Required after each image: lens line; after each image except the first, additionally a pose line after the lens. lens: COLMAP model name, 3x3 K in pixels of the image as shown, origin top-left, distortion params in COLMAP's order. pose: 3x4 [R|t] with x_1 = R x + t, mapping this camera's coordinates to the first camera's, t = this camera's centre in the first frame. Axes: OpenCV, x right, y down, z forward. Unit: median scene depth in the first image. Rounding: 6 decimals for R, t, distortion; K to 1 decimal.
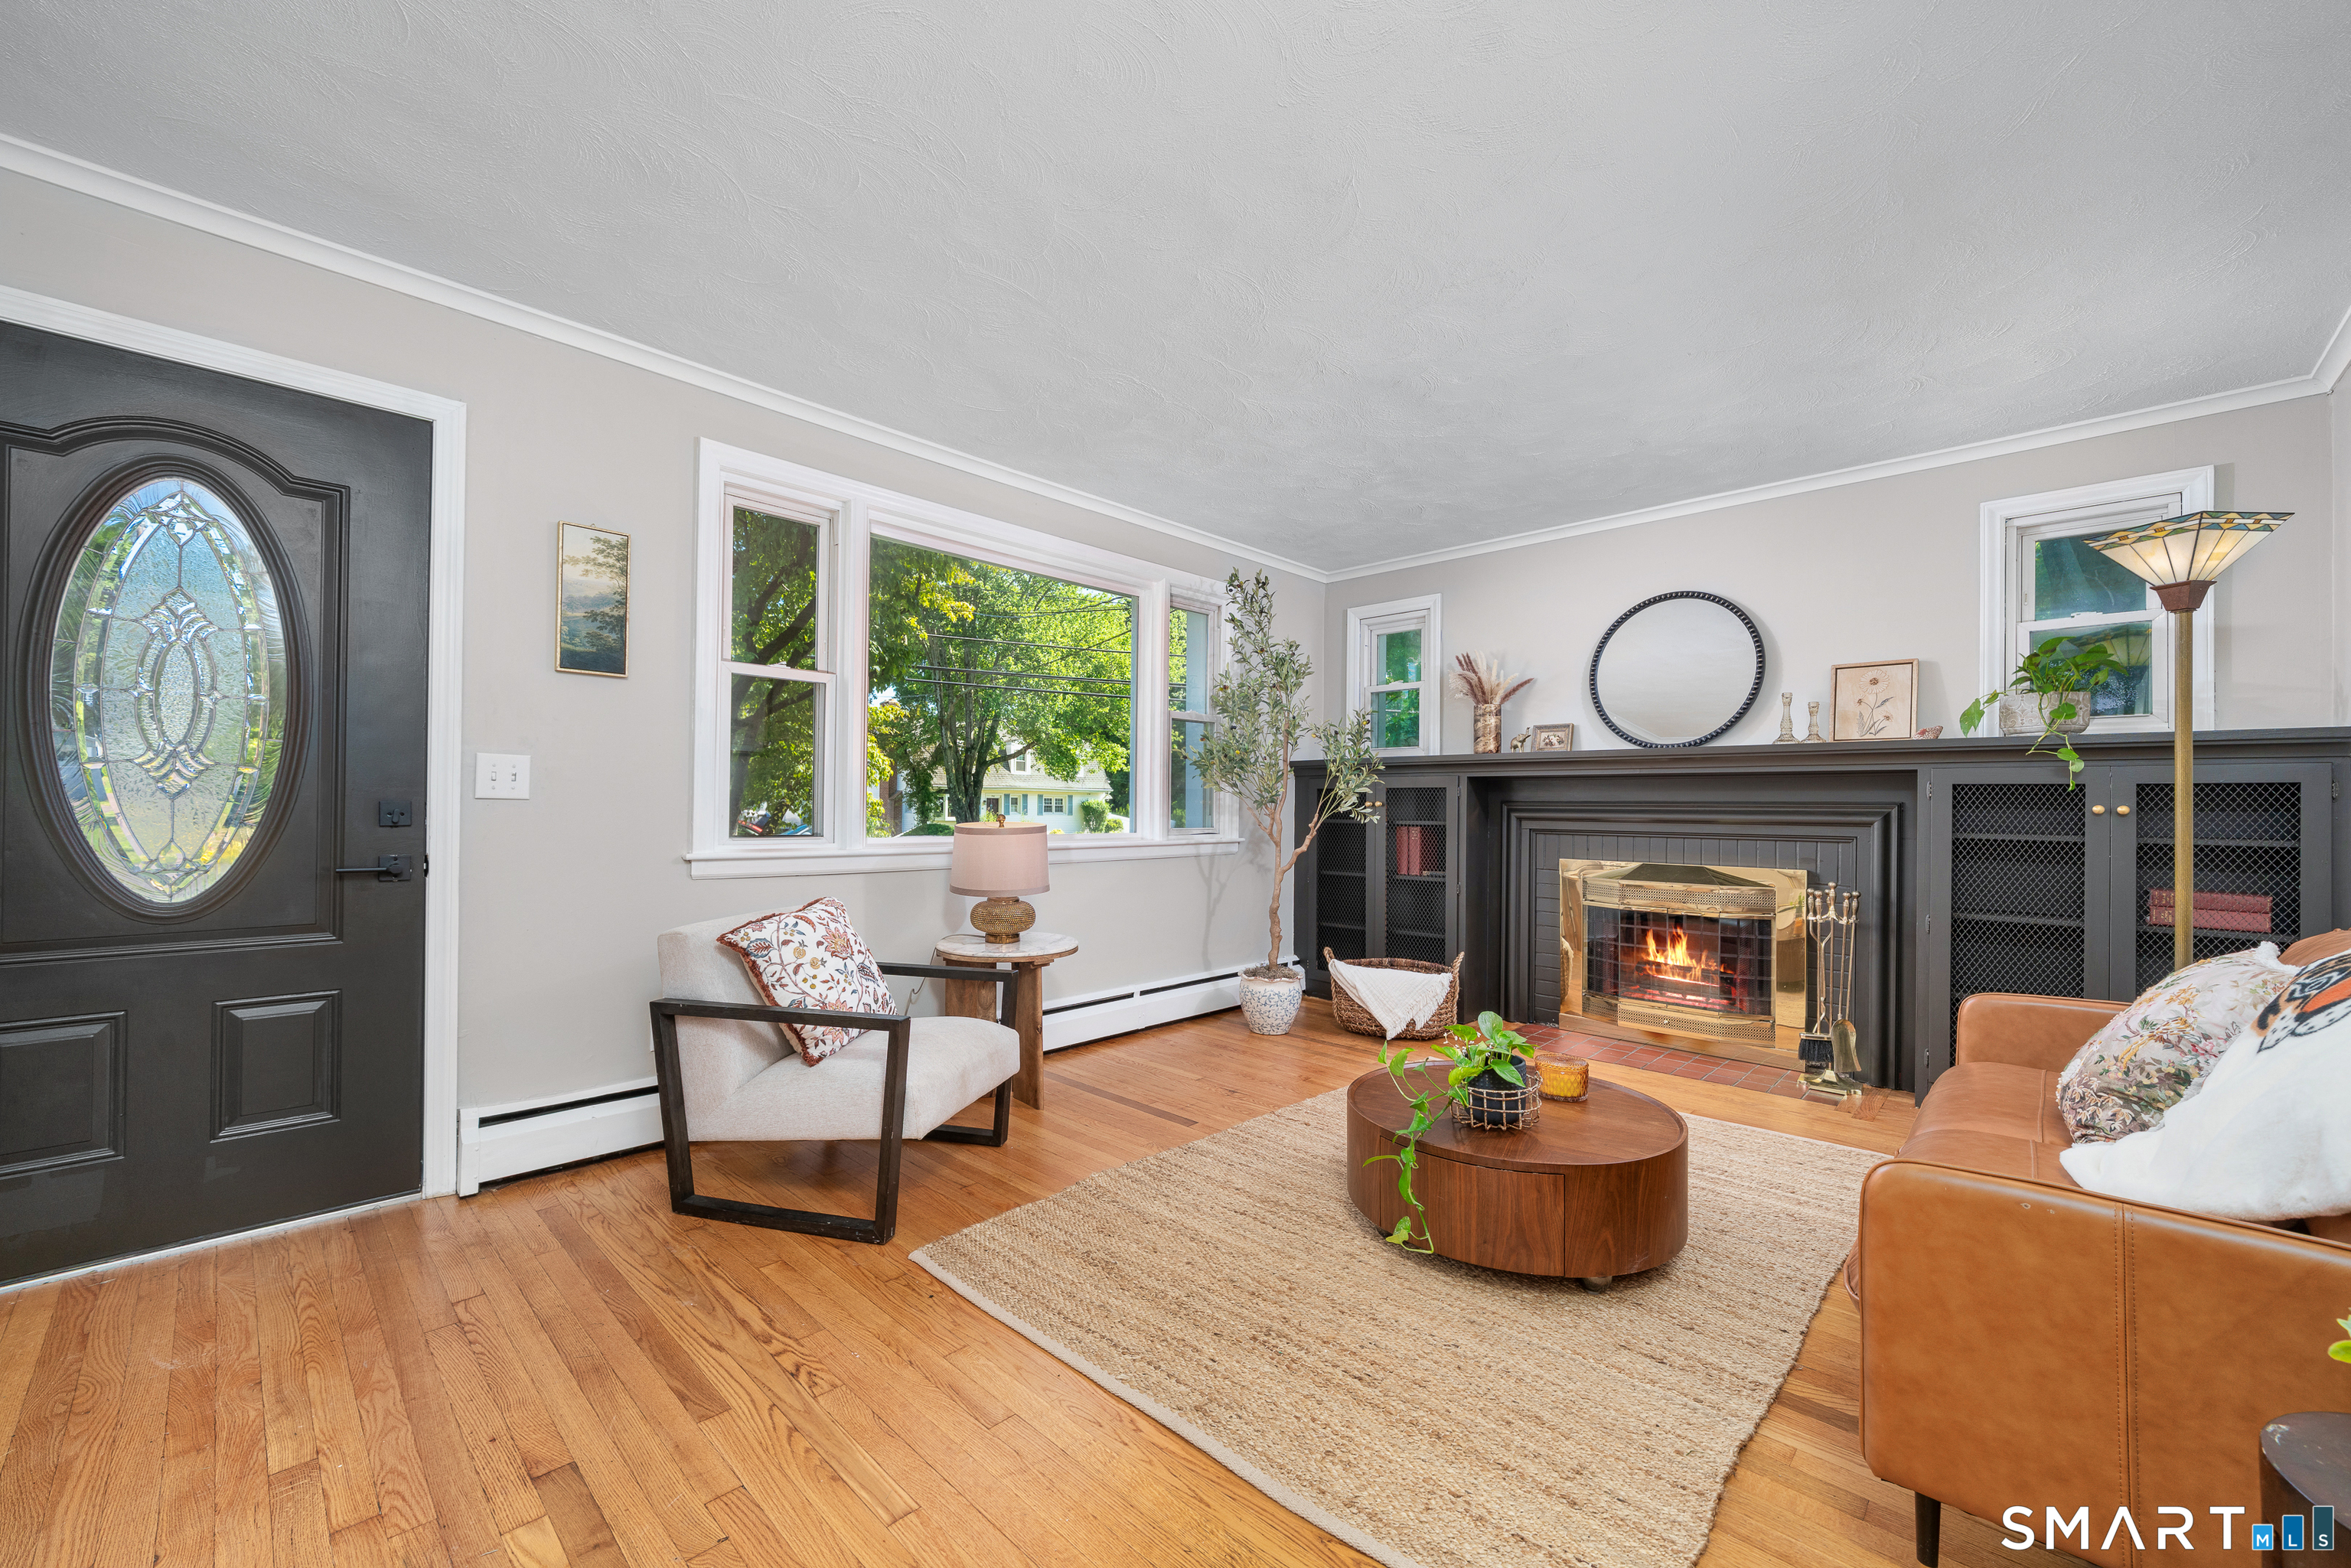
lens RADIAL K [[934.0, 0, 1170.4], [0, 934.0, 791.6], [0, 0, 1]] dist [-0.002377, -0.000053]
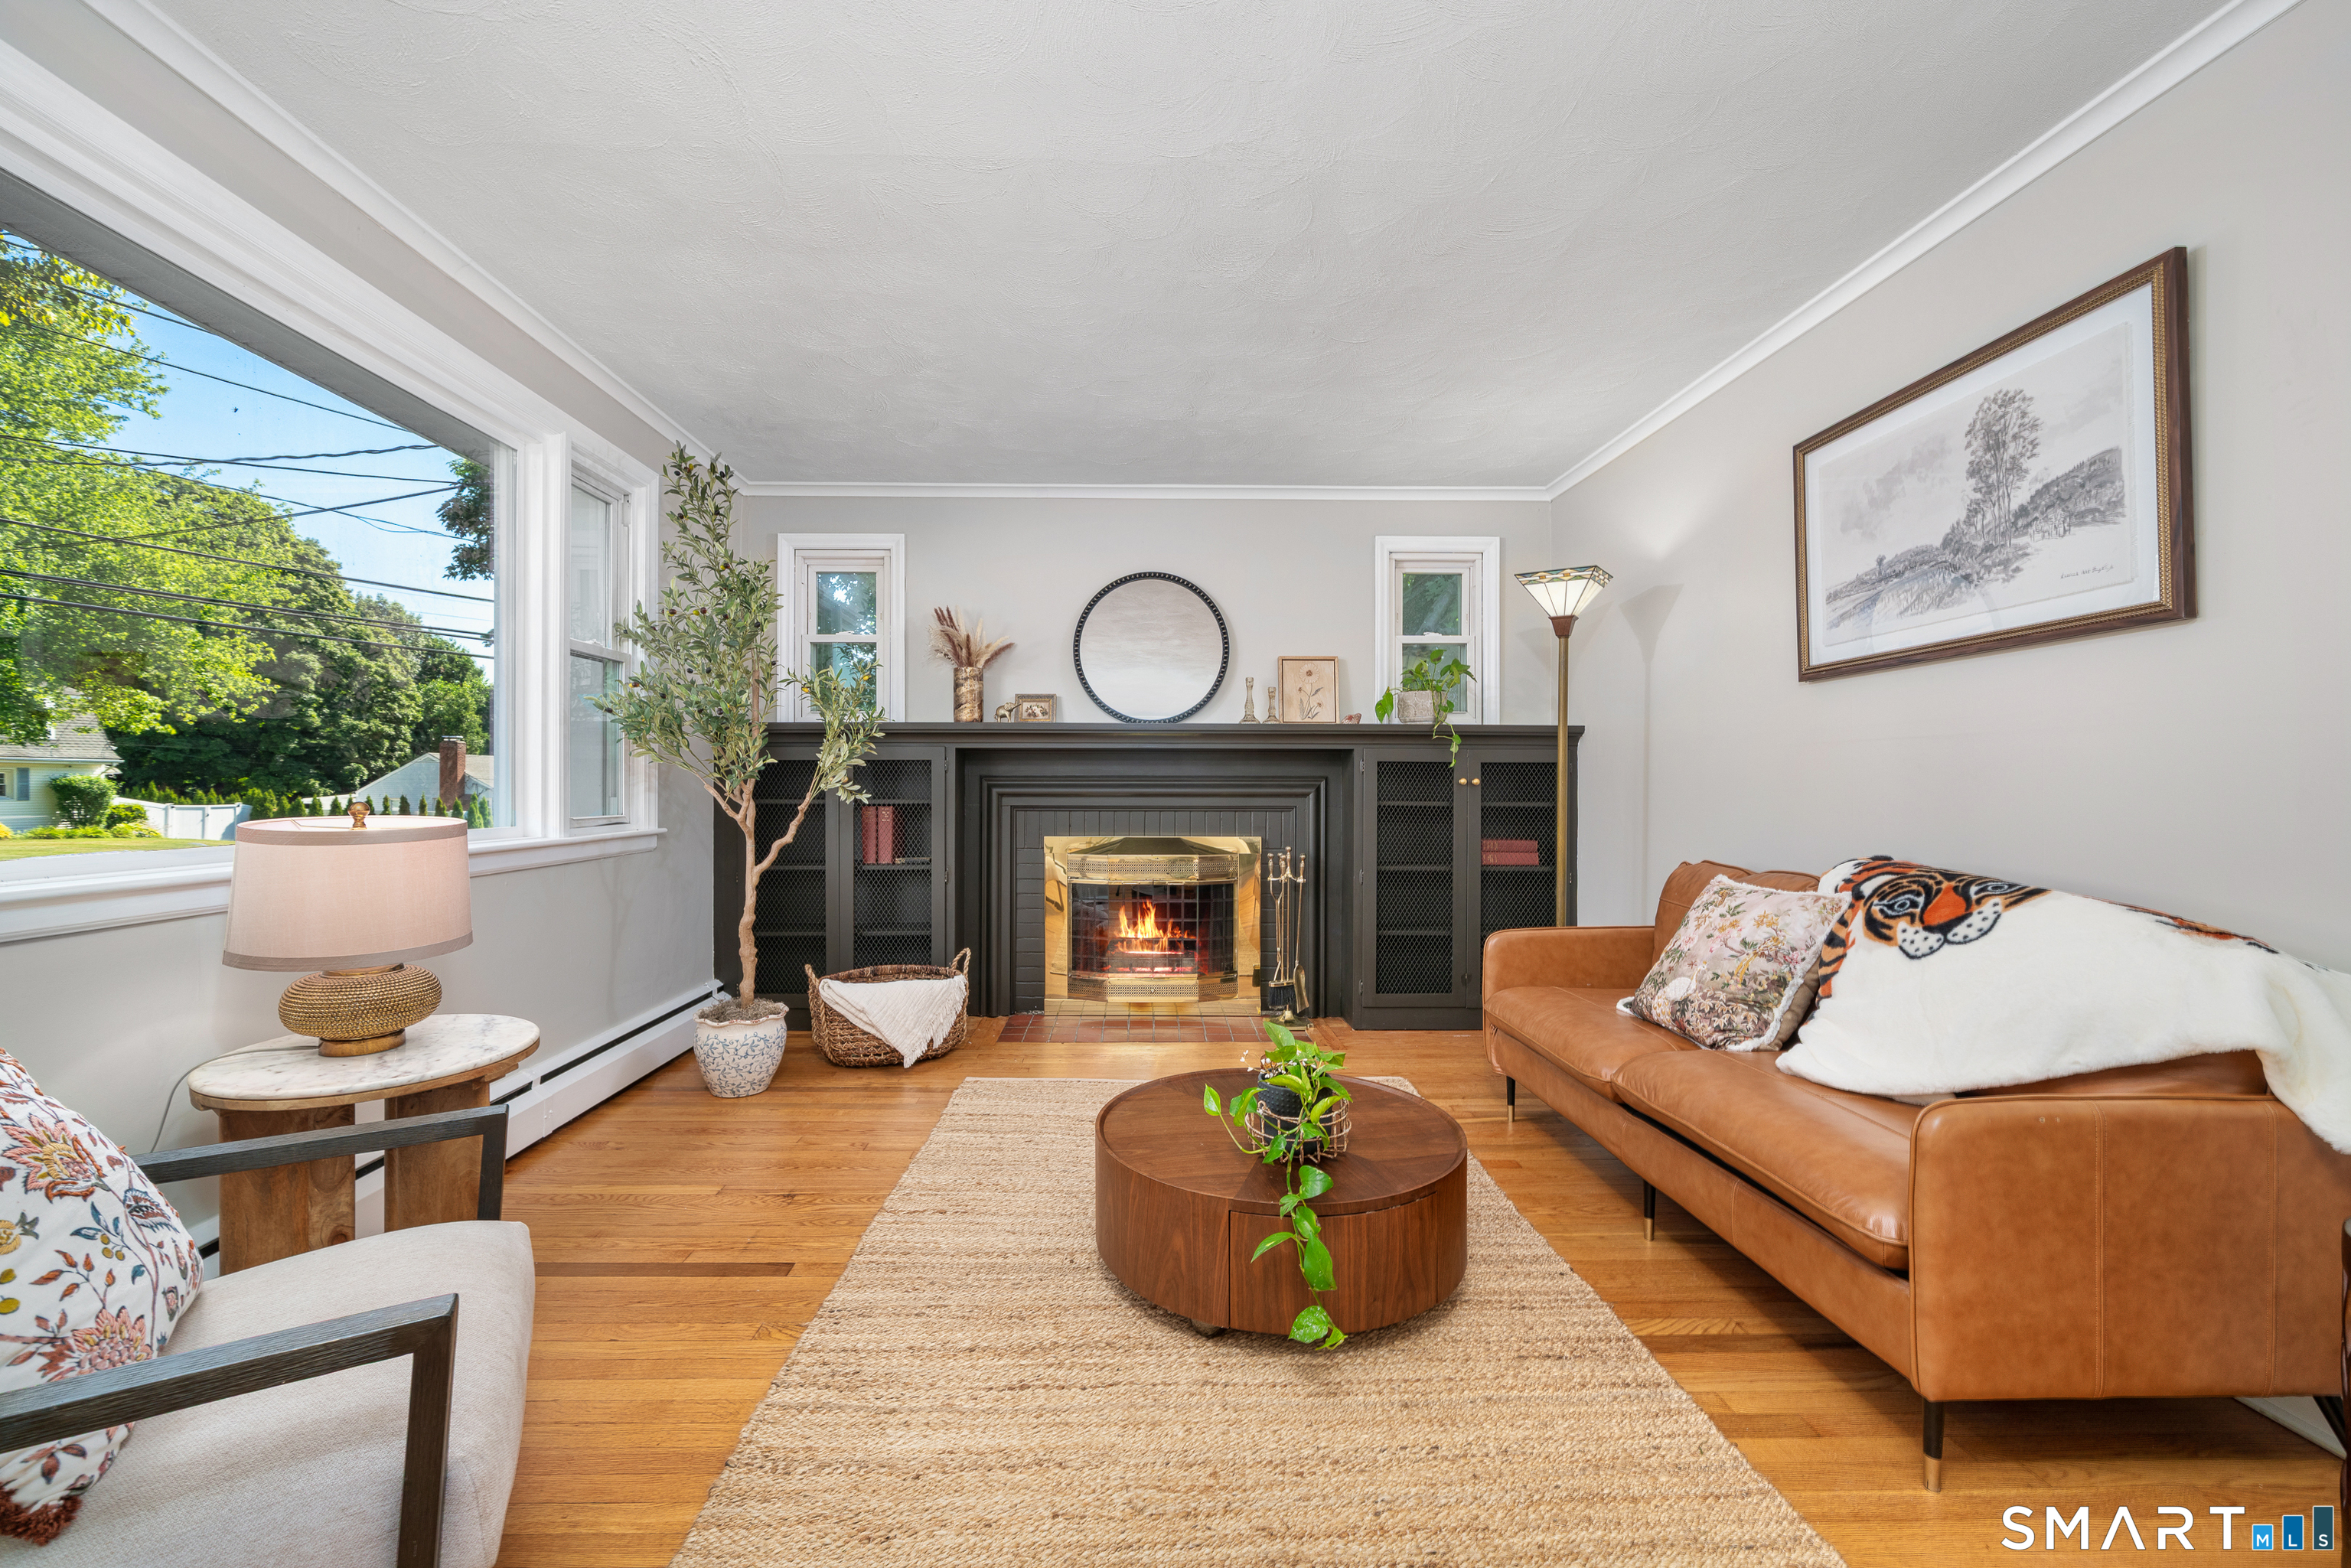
lens RADIAL K [[944.9, 0, 1175.5], [0, 944.9, 784.0], [0, 0, 1]] dist [-0.002175, 0.000032]
pose [[0.705504, -0.007459, 0.708667, -0.193936], [-0.005636, 0.999854, 0.016135, 0.002609], [-0.708683, -0.015377, 0.705359, 0.265859]]
